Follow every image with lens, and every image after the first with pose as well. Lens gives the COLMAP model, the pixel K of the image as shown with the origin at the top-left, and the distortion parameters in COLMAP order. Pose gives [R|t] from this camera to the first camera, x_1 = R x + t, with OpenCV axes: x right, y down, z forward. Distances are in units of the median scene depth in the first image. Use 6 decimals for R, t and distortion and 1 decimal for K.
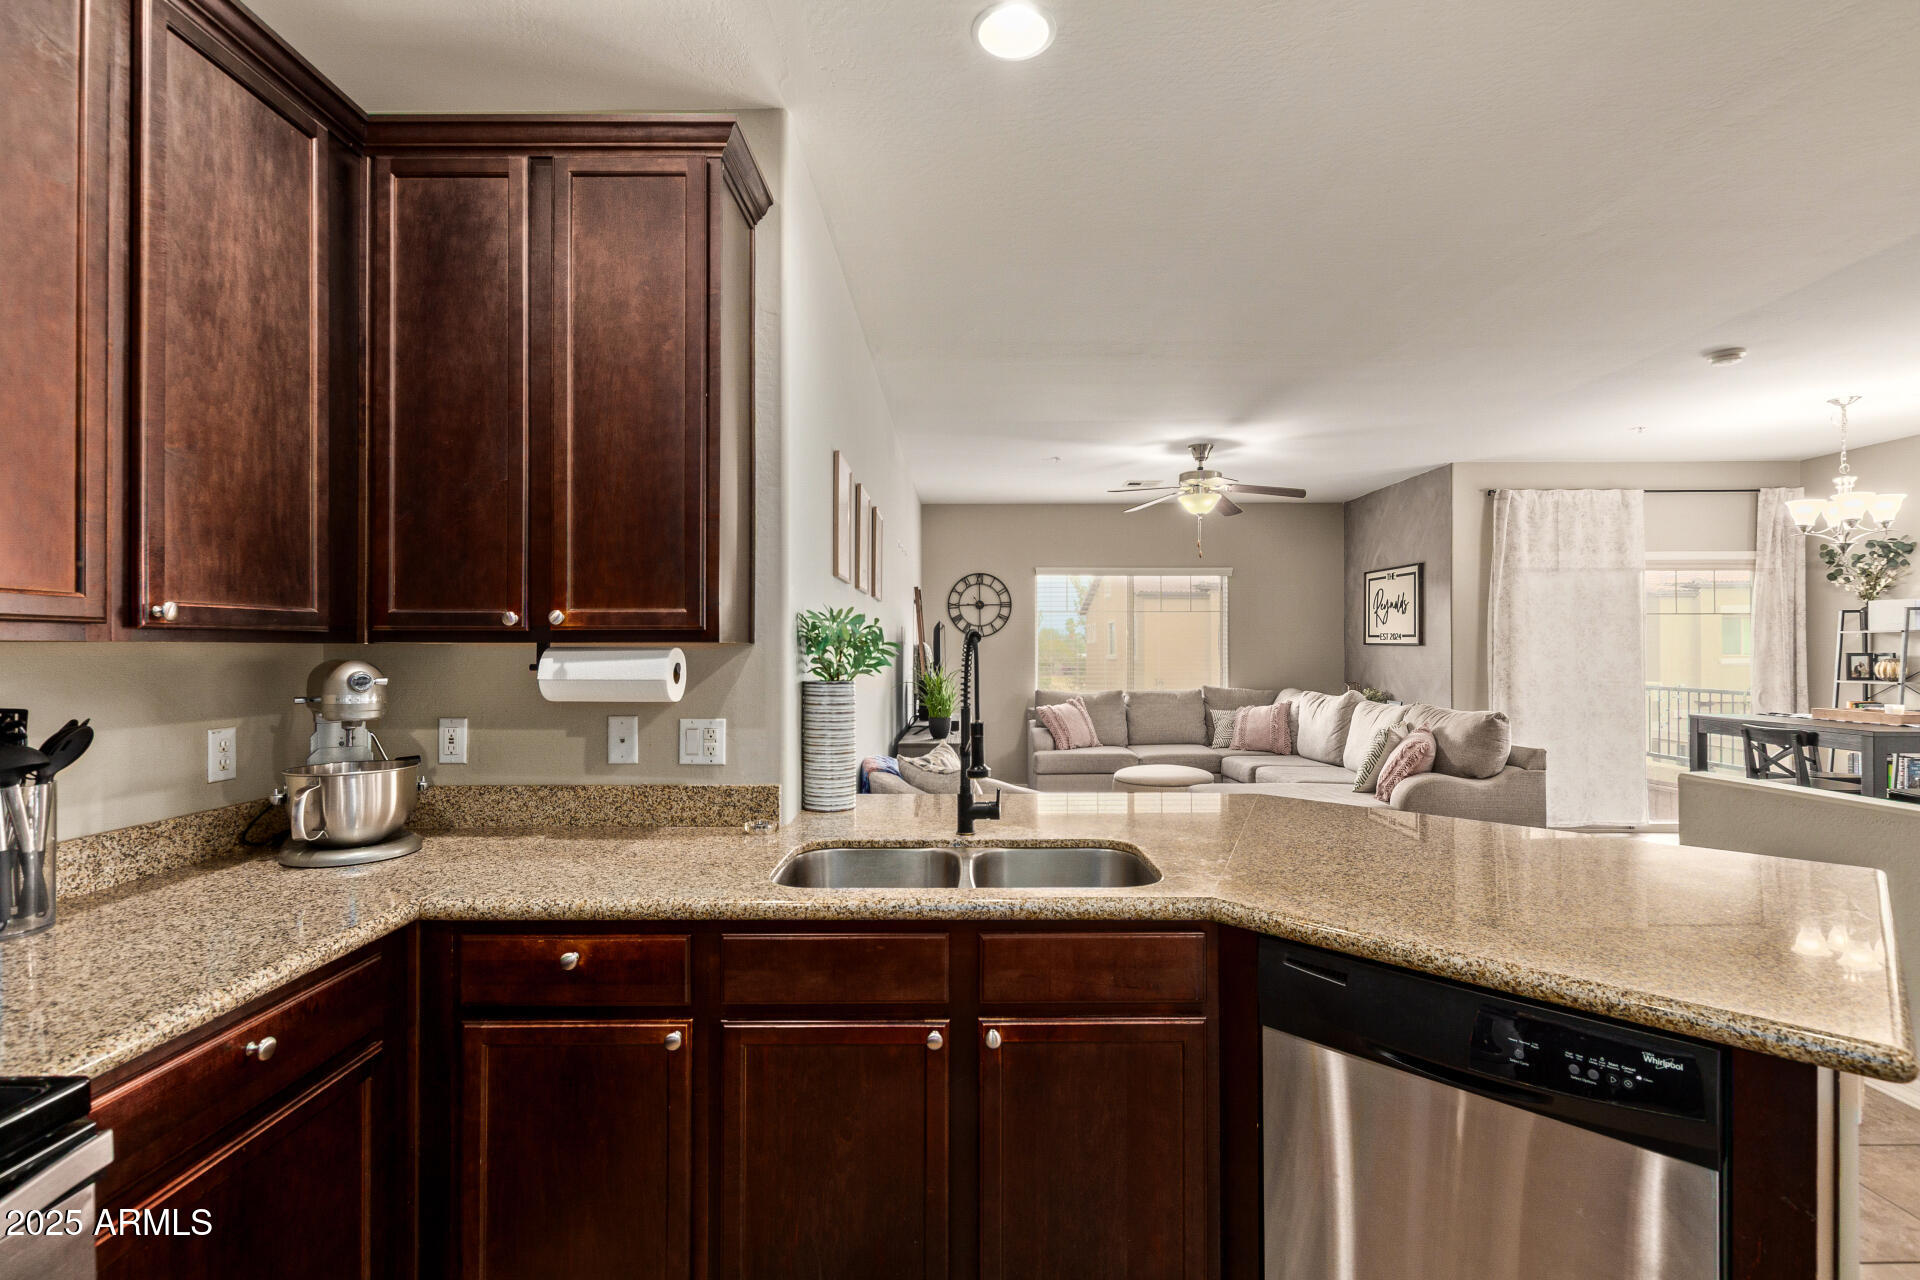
lens RADIAL K [[877.7, 0, 964.1], [0, 877.7, 644.3], [0, 0, 1]] dist [0.005310, -0.004274]
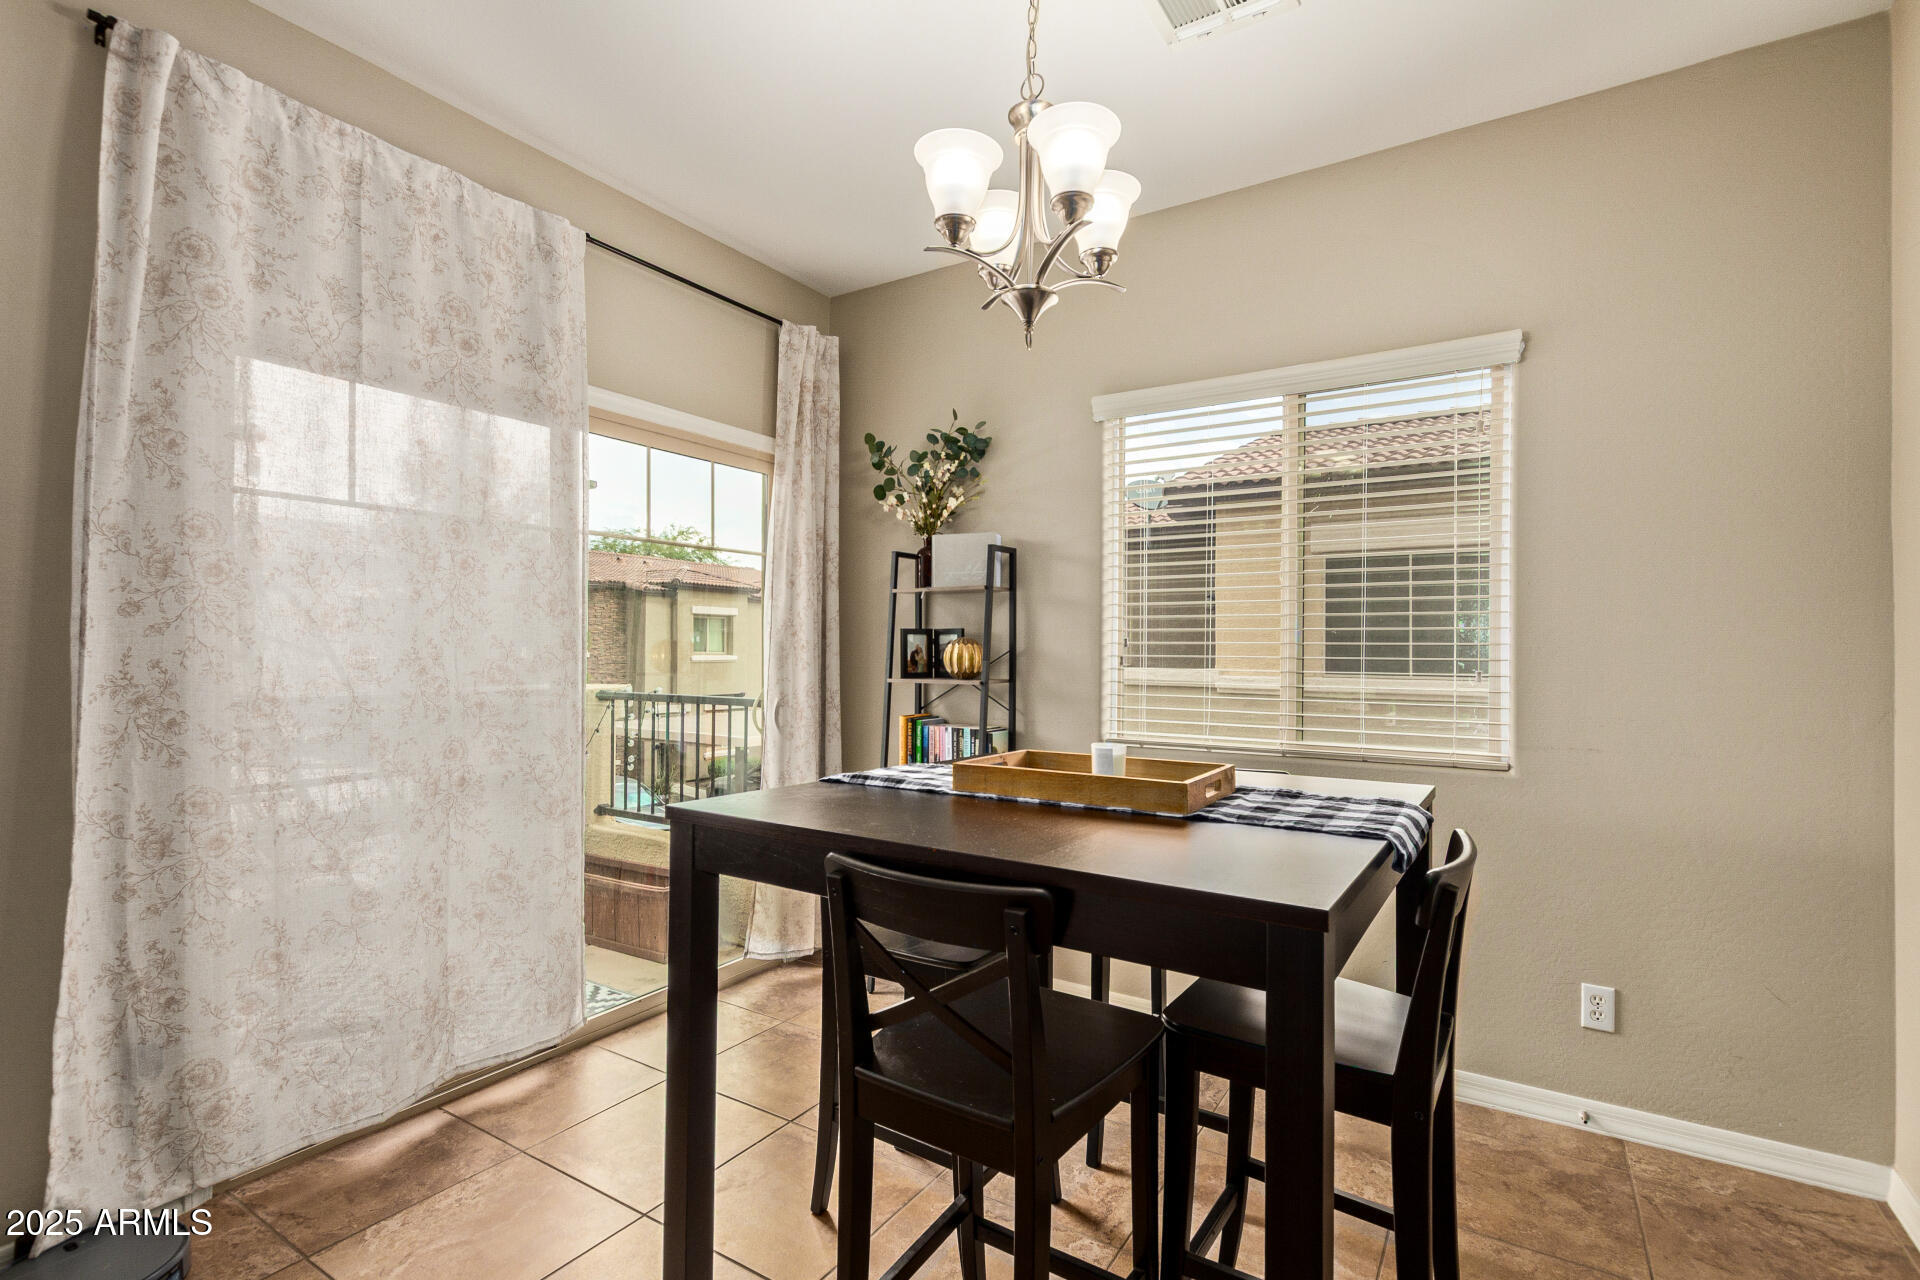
lens RADIAL K [[877.7, 0, 952.9], [0, 877.7, 636.8], [0, 0, 1]] dist [0.005310, -0.004274]
pose [[0.538134, 0.016920, 0.842689, 0.517406], [-0.009609, 0.999857, -0.013940, 0.020698], [-0.842804, -0.000596, 0.538220, 0.627507]]
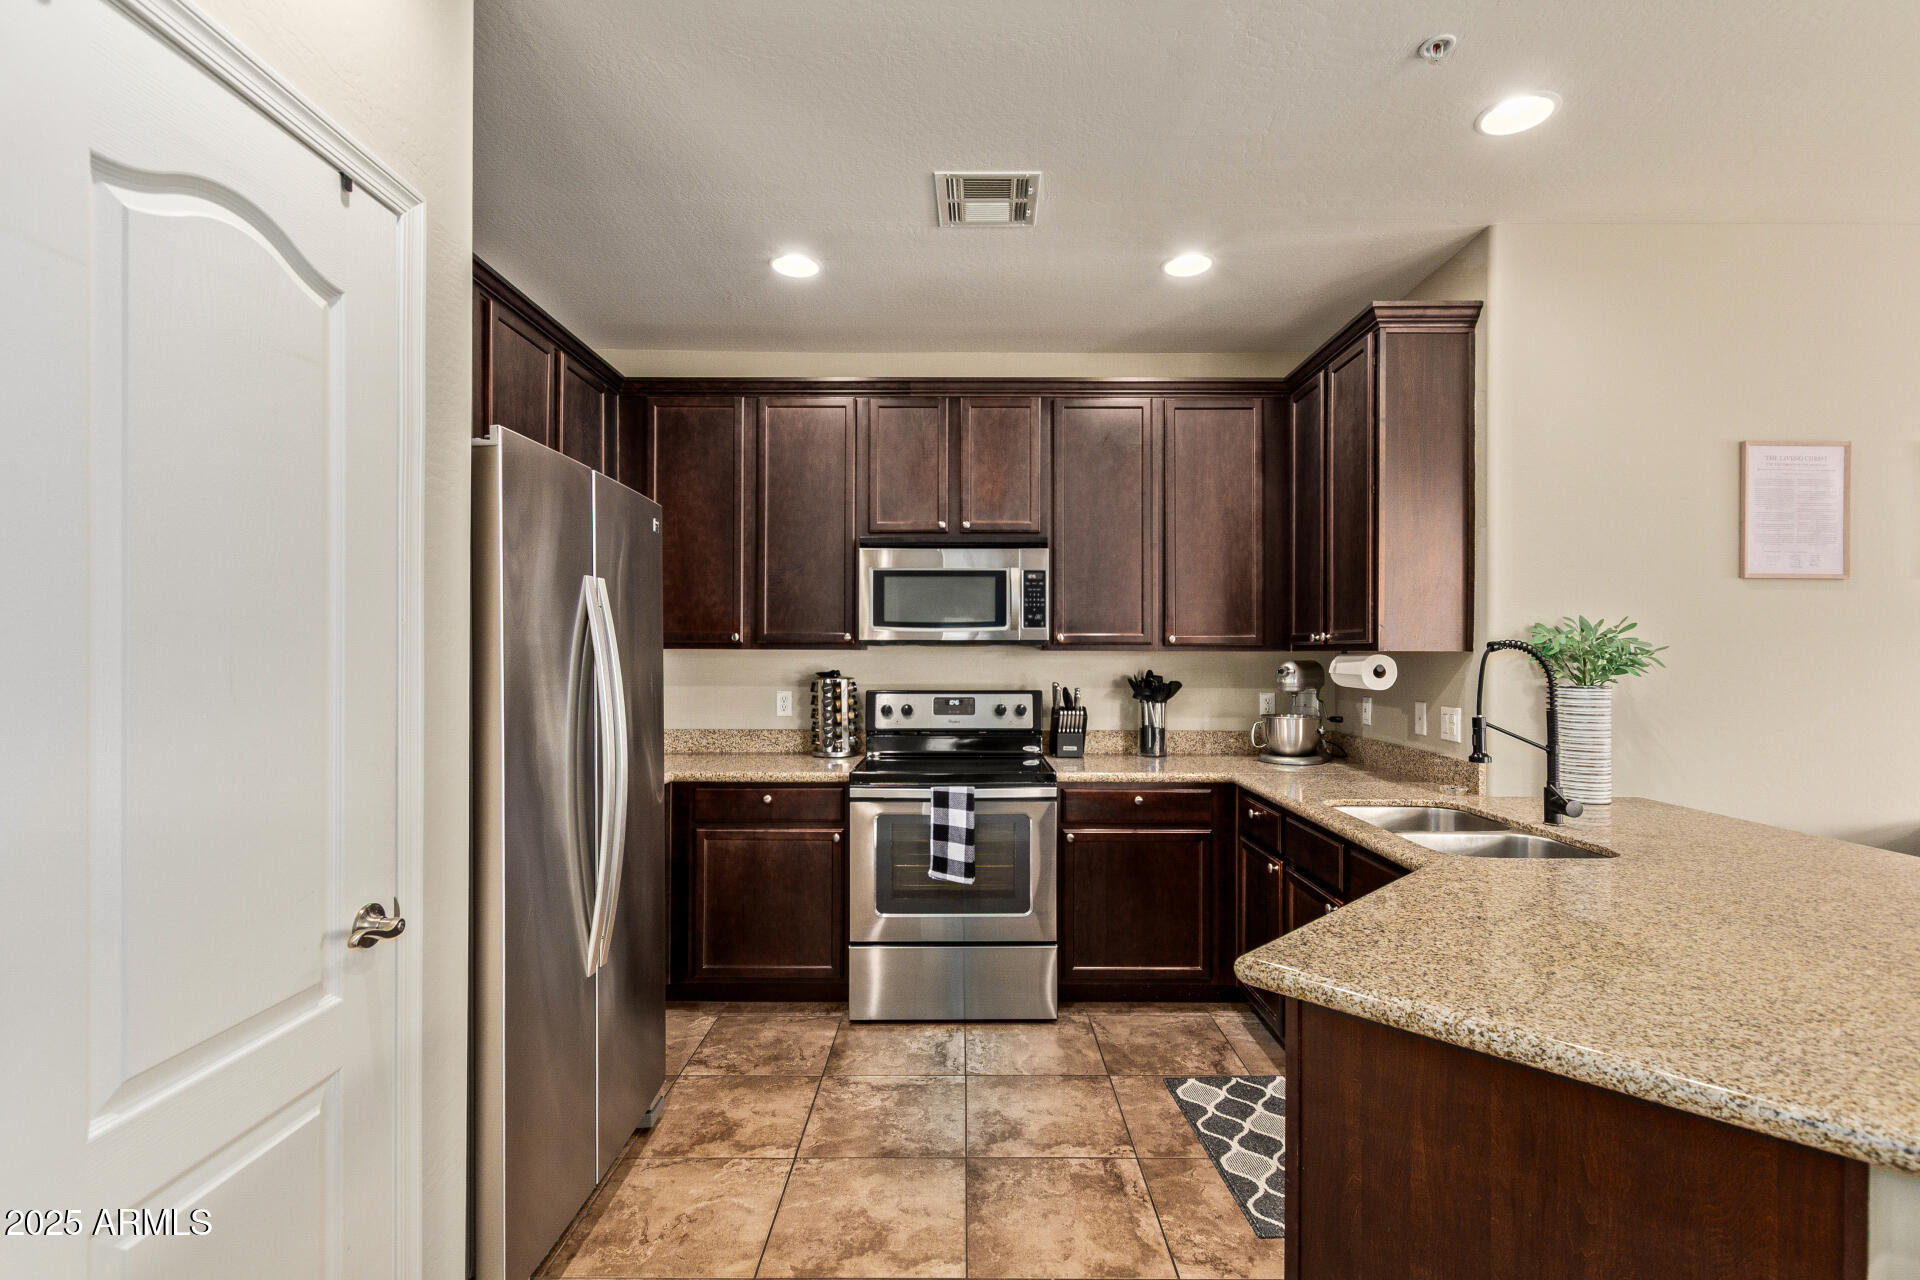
lens RADIAL K [[877.7, 0, 962.7], [0, 877.7, 647.3], [0, 0, 1]] dist [0.005310, -0.004274]
pose [[-0.006151, -0.003947, -0.999973, 0.361978], [0.000993, 0.999992, -0.003953, -0.001038], [0.999981, -0.001018, -0.006147, 0.088083]]
